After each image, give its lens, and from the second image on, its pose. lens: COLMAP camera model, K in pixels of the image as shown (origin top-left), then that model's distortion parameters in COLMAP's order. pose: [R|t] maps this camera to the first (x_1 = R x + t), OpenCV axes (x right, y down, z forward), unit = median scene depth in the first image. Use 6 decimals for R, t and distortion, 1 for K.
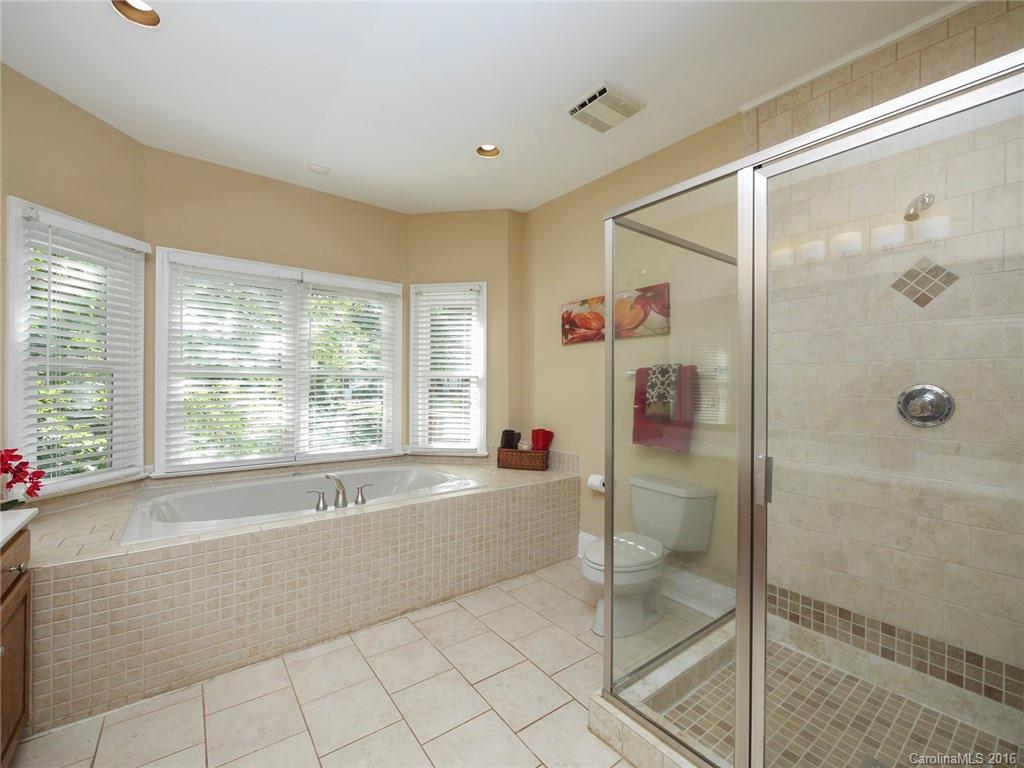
lens RADIAL K [[442.8, 0, 516.4], [0, 442.8, 386.3], [0, 0, 1]] dist [-0.002046, -0.000590]
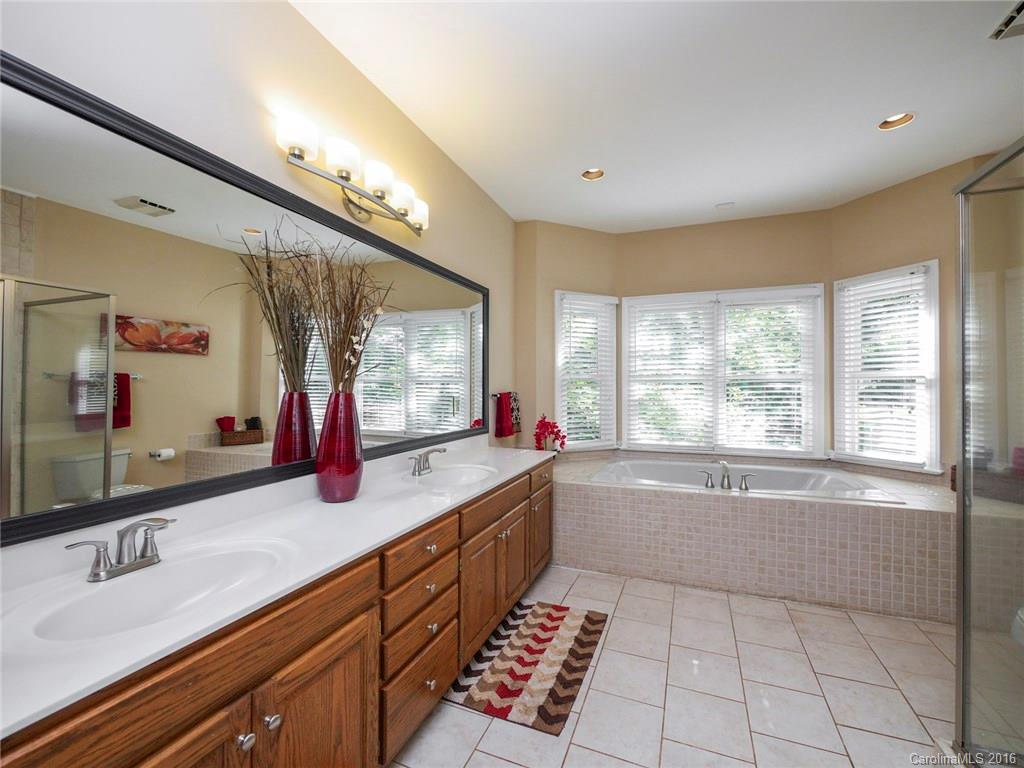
lens RADIAL K [[442.8, 0, 516.4], [0, 442.8, 386.3], [0, 0, 1]] dist [-0.002046, -0.000590]
pose [[0.518878, -0.008726, -0.854804, 0.295041], [0.004740, 0.999962, -0.007331, -0.001488], [0.854835, -0.000247, 0.518899, -0.103681]]
